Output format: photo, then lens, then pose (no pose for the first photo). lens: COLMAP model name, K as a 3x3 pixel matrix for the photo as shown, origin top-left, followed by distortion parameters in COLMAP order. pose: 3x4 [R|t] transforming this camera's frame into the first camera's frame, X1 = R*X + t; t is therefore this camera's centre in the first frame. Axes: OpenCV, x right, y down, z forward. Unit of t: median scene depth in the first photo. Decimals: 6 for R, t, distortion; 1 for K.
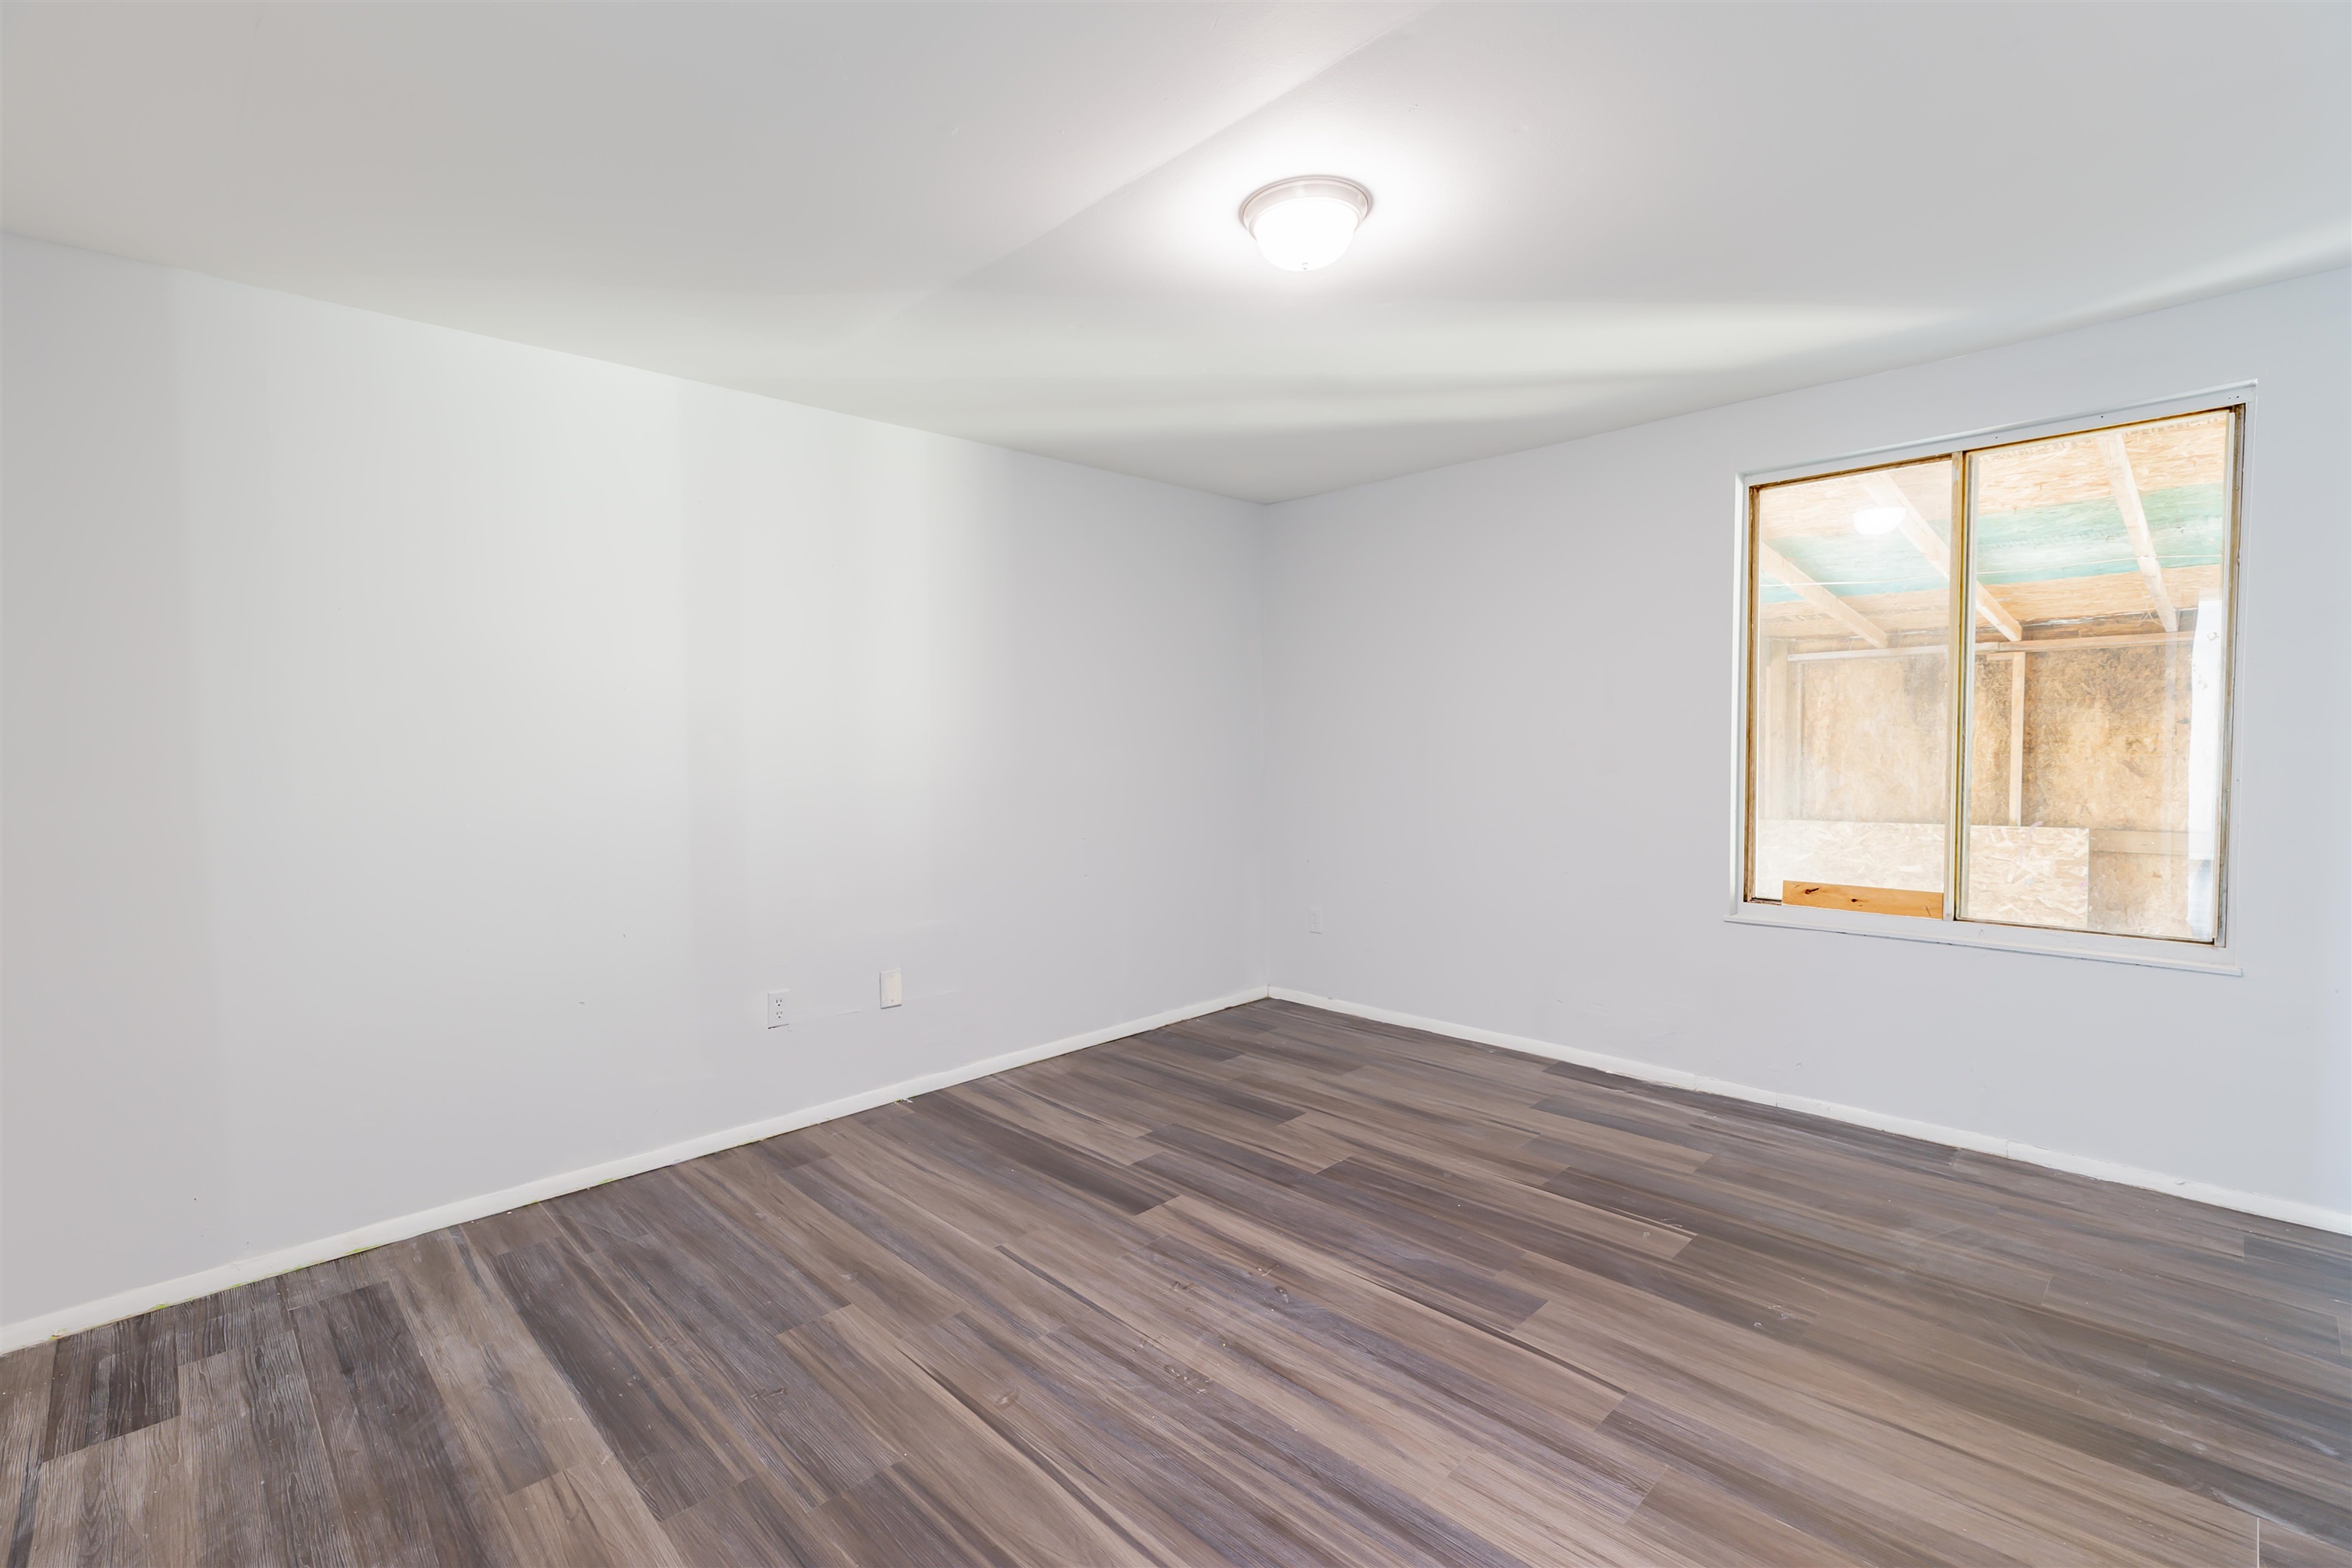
lens RADIAL K [[1050.2, 0, 1169.8], [0, 1050.2, 785.5], [0, 0, 1]] dist [0.007084, -0.000316]
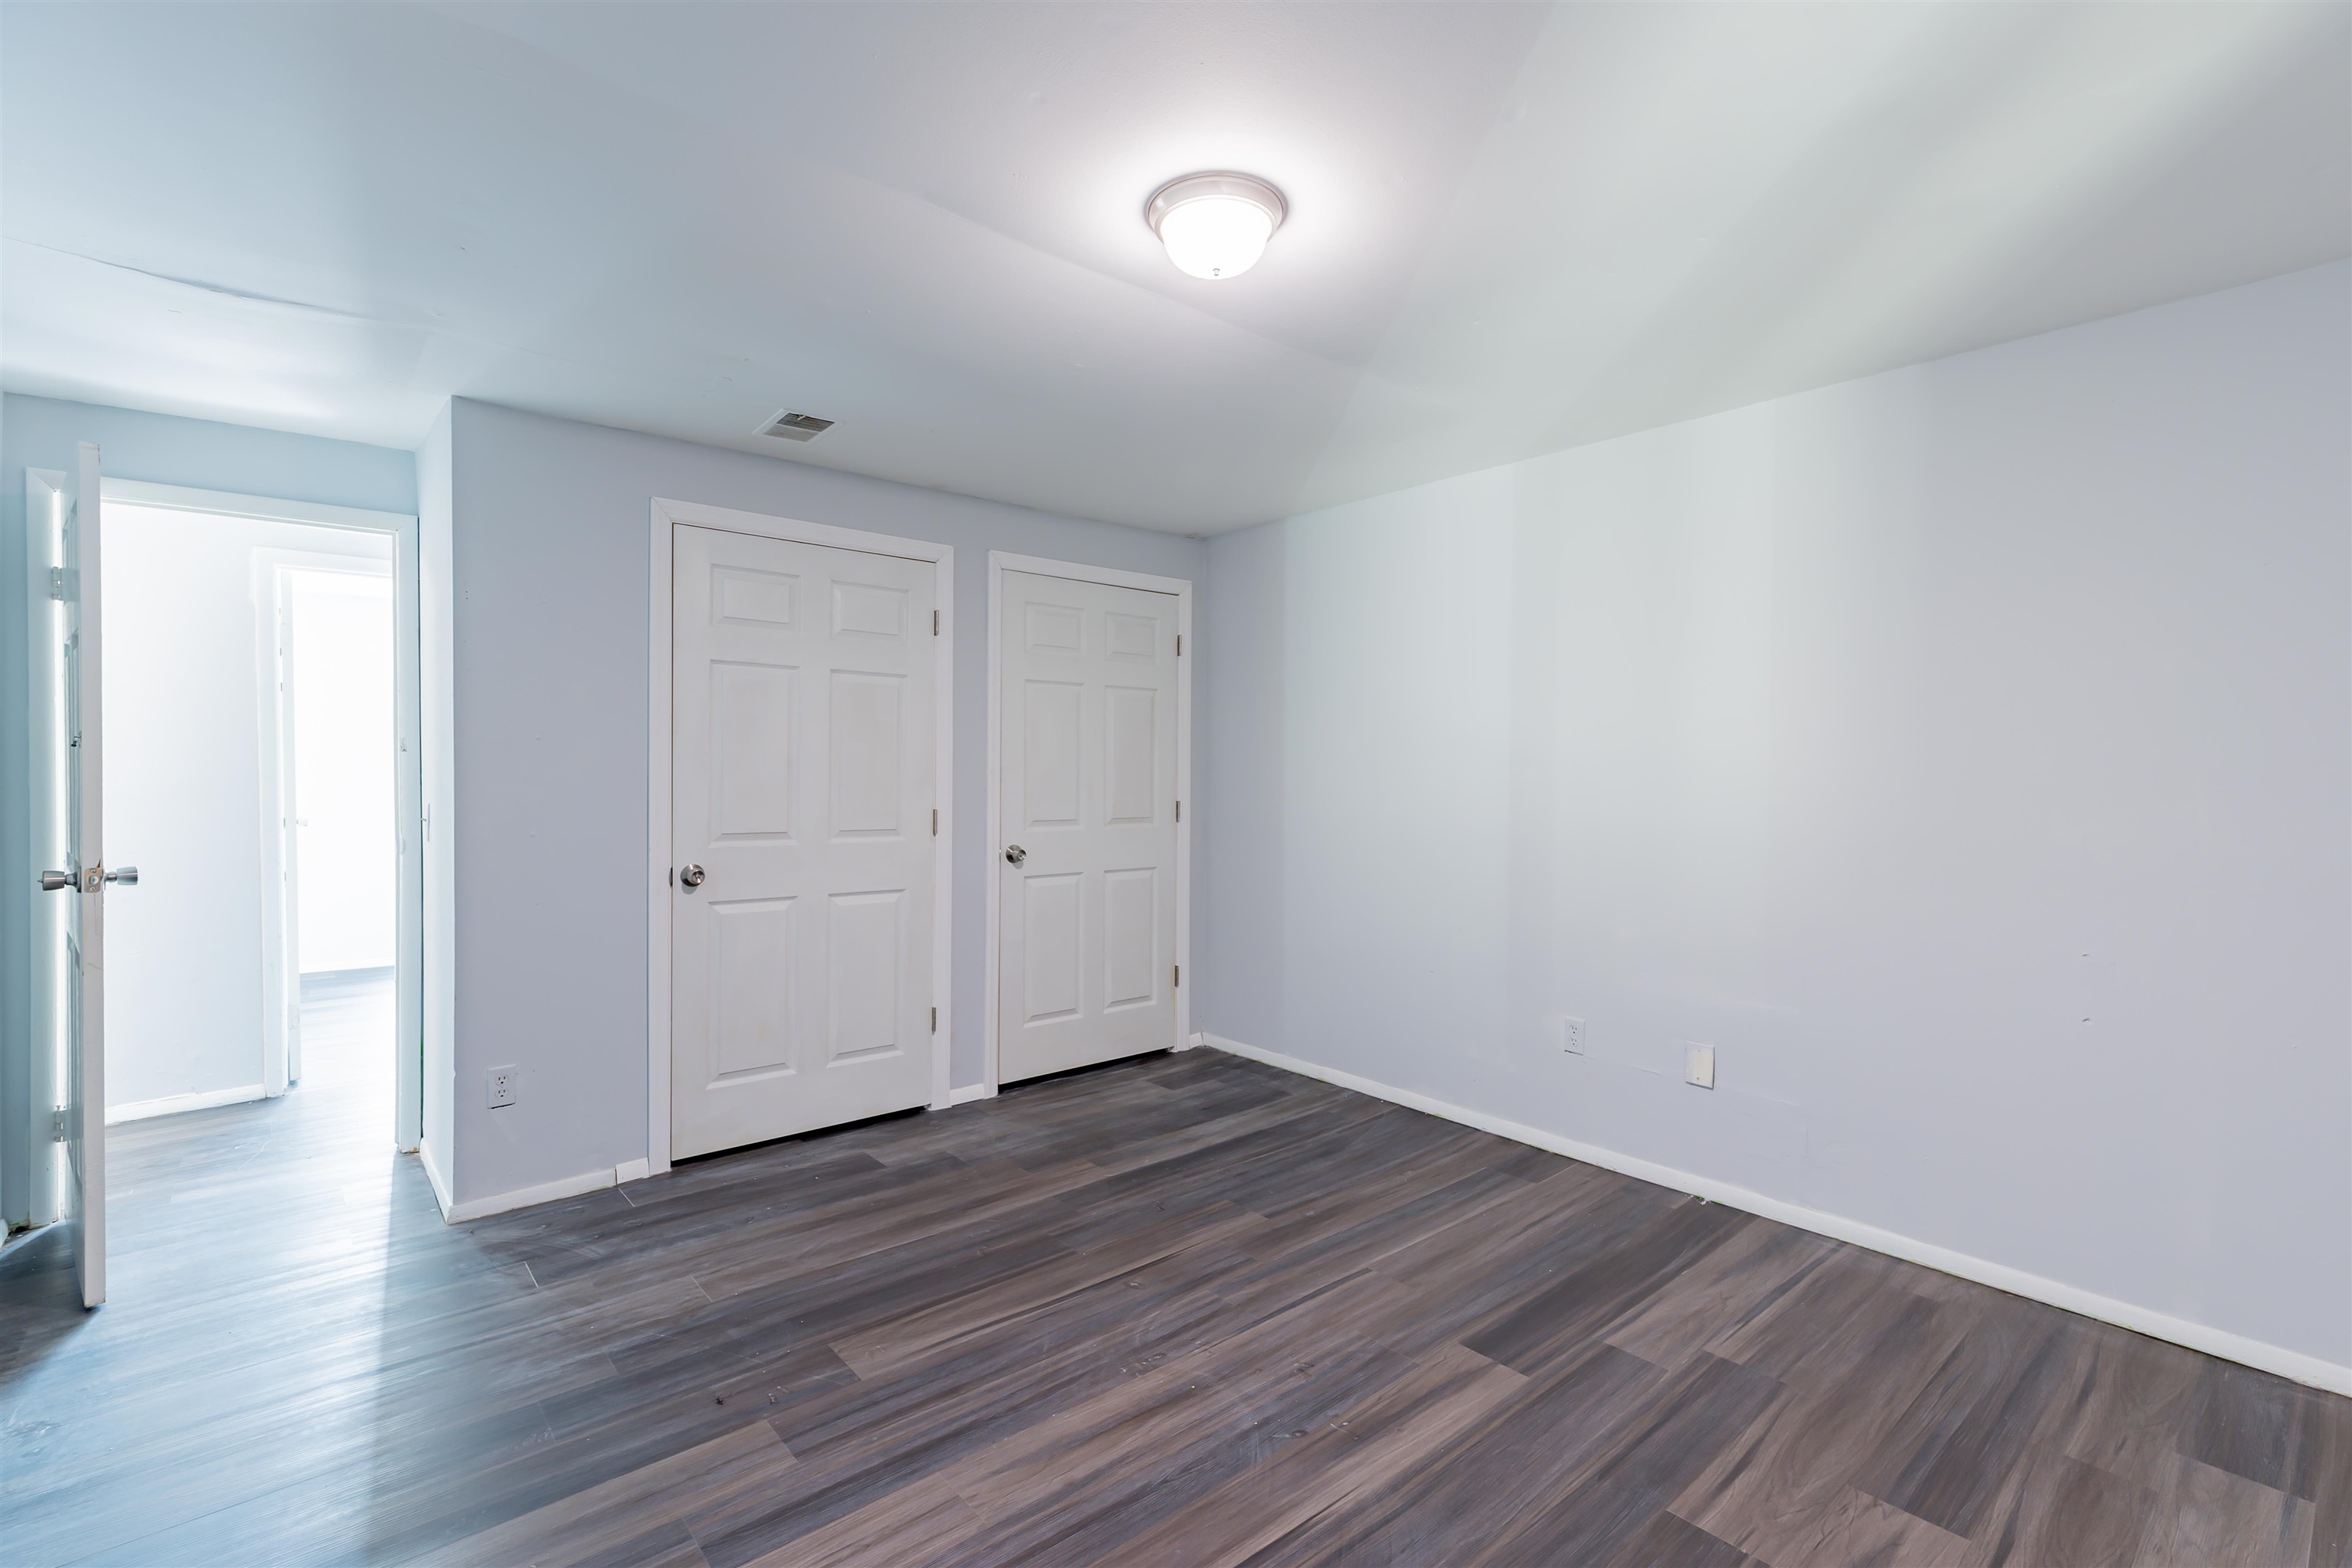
lens RADIAL K [[1054.5, 0, 1176.0], [0, 1054.5, 784.0], [0, 0, 1]] dist [0.003821, 0.000767]
pose [[-0.058070, 0.031717, -0.997809, 0.869425], [-0.056100, 0.997812, 0.034982, -0.061656], [0.996735, 0.058009, -0.056163, 0.846500]]
